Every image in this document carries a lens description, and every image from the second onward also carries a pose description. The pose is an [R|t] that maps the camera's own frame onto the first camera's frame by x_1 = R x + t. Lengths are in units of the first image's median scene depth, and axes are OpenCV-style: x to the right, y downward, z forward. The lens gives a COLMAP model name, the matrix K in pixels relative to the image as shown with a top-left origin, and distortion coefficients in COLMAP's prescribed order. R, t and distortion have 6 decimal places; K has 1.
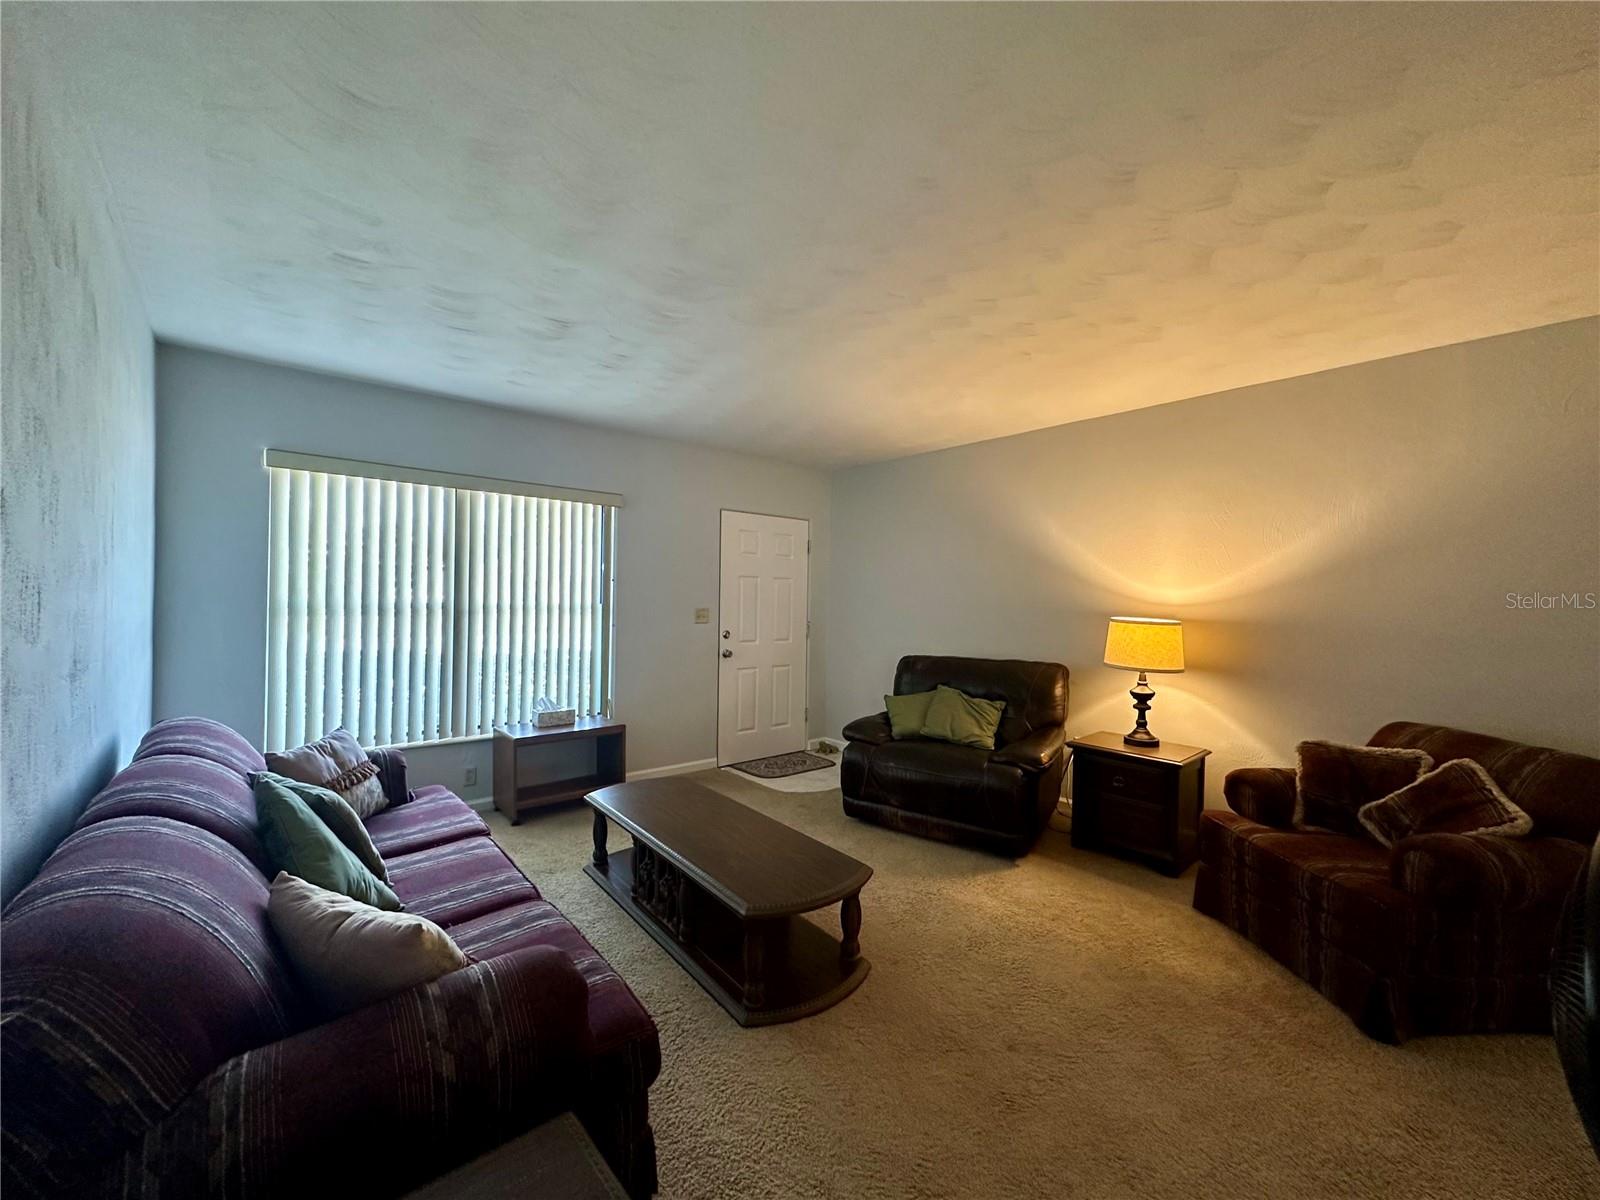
lens RADIAL K [[627.7, 0, 800.0], [0, 627.7, 600.0], [0, 0, 1]] dist [-0.003352, -0.000637]
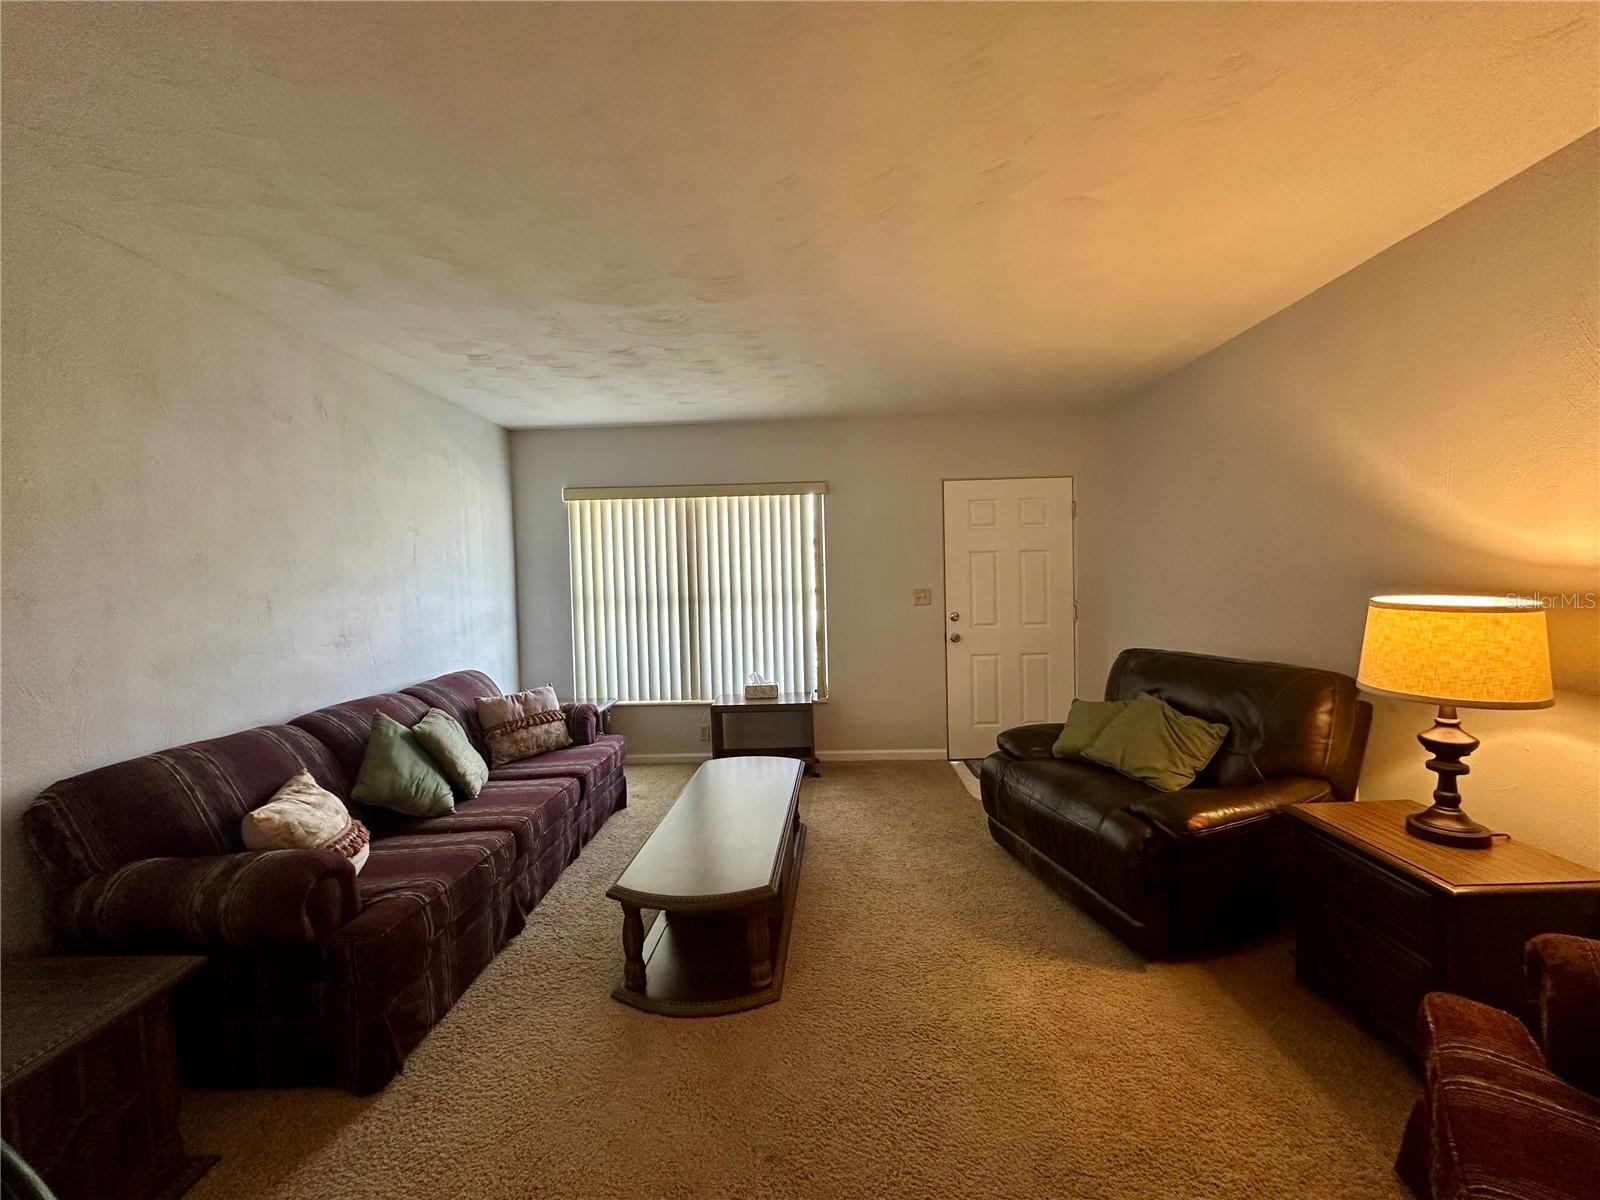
lens RADIAL K [[627.7, 0, 800.0], [0, 627.7, 600.0], [0, 0, 1]] dist [-0.003352, -0.000637]
pose [[0.746777, -0.009550, -0.665006, 0.450799], [0.035886, 0.999019, 0.025953, -0.001915], [0.664106, -0.043245, 0.746387, 0.236724]]
